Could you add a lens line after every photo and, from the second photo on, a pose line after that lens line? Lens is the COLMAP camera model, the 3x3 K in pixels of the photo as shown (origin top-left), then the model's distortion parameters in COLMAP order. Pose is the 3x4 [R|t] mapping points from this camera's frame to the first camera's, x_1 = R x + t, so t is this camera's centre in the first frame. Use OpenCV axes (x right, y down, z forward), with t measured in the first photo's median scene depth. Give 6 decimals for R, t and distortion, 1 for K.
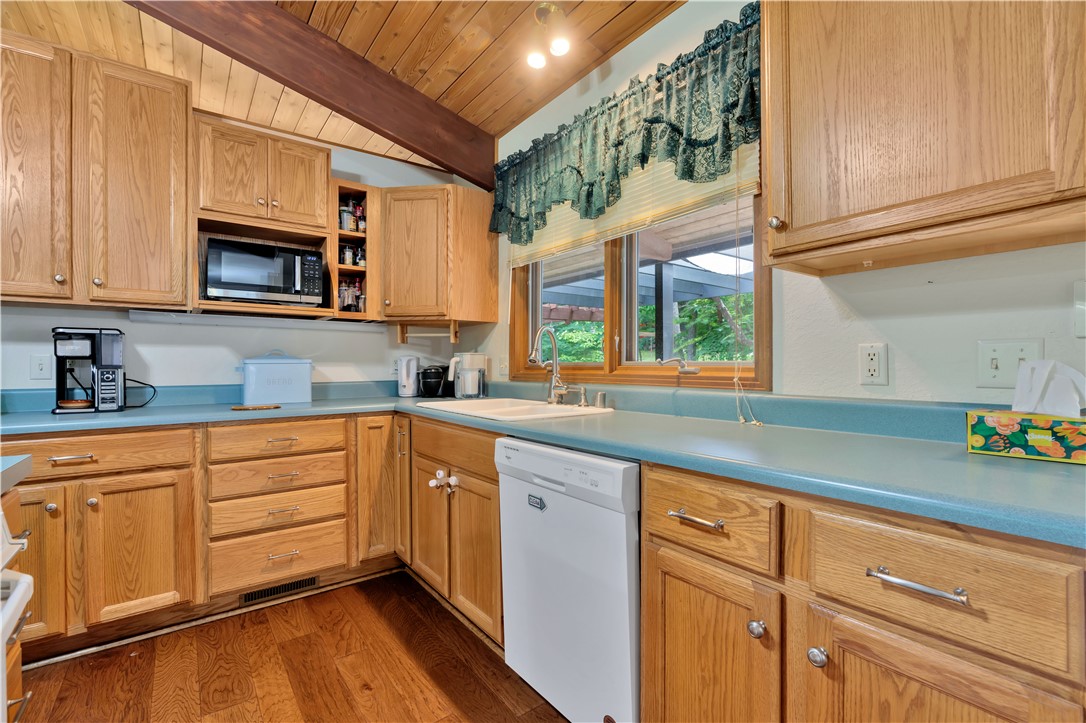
lens RADIAL K [[490.5, 0, 548.9], [0, 490.5, 363.7], [0, 0, 1]] dist [-0.002967, -0.000187]
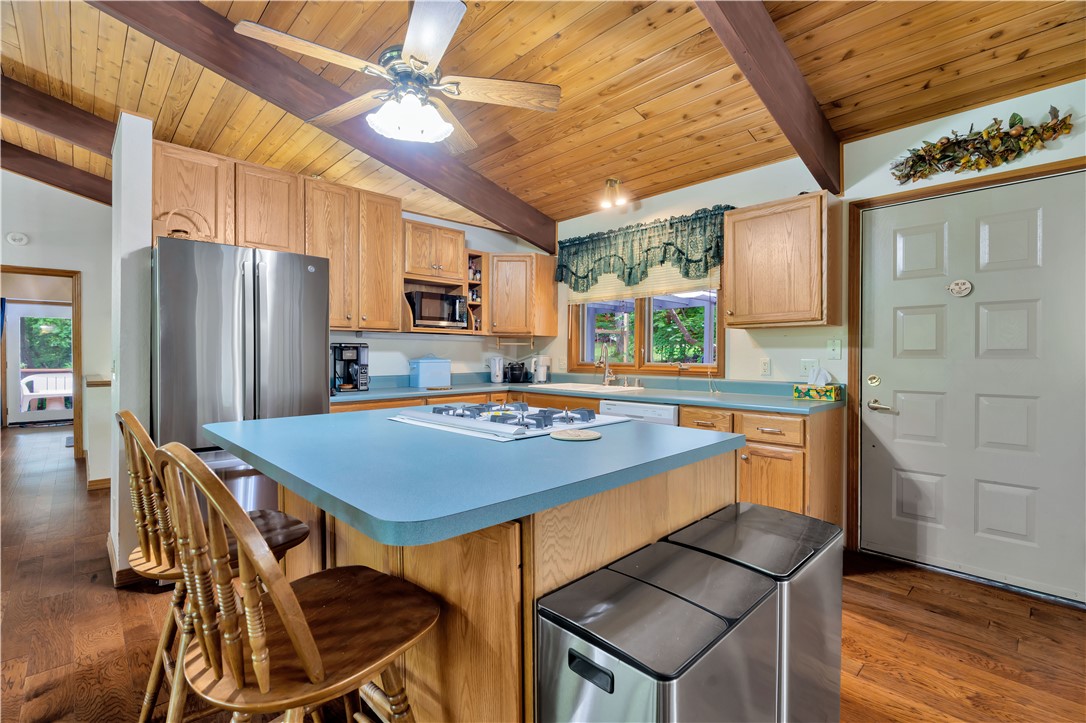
lens RADIAL K [[498.2, 0, 546.3], [0, 498.2, 357.7], [0, 0, 1]] dist [-0.002513, -0.000275]
pose [[0.992061, 0.003386, 0.125714, -0.462317], [-0.004697, 0.999938, 0.010136, -0.040314], [-0.125672, -0.010646, 0.992015, -0.832909]]
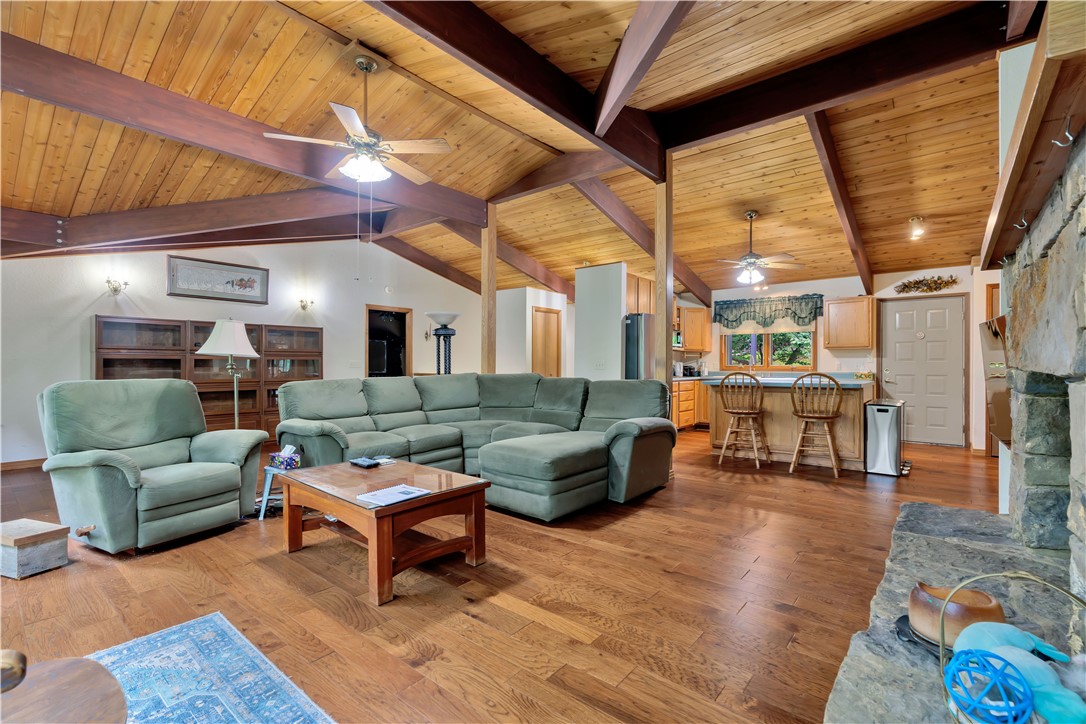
lens RADIAL K [[498.6, 0, 545.6], [0, 498.6, 367.1], [0, 0, 1]] dist [-0.010434, -0.000122]
pose [[0.972590, 0.005296, 0.232466, -2.425329], [-0.006446, 0.999970, 0.004186, 0.005553], [-0.232437, -0.005570, 0.972596, -2.324196]]
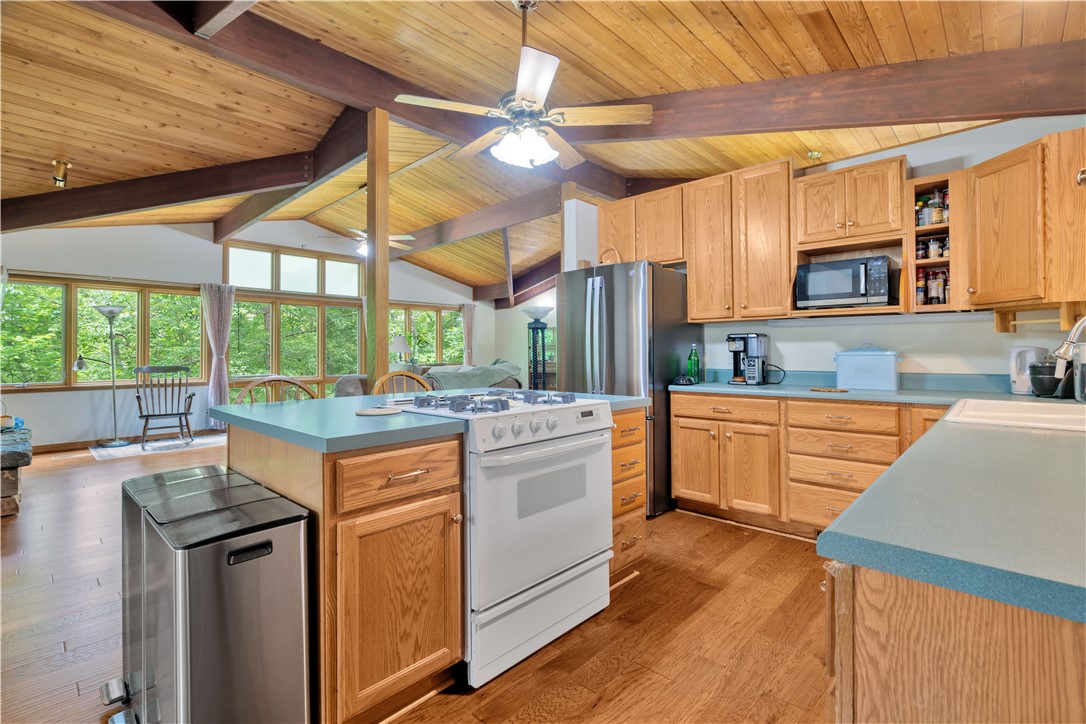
lens RADIAL K [[488.4, 0, 548.1], [0, 488.4, 348.1], [0, 0, 1]] dist [-0.002942, 0.000318]
pose [[0.176894, -0.004957, -0.984217, 0.551816], [0.007424, 0.999966, -0.003702, -0.022114], [0.984202, -0.006652, 0.176925, 0.053842]]
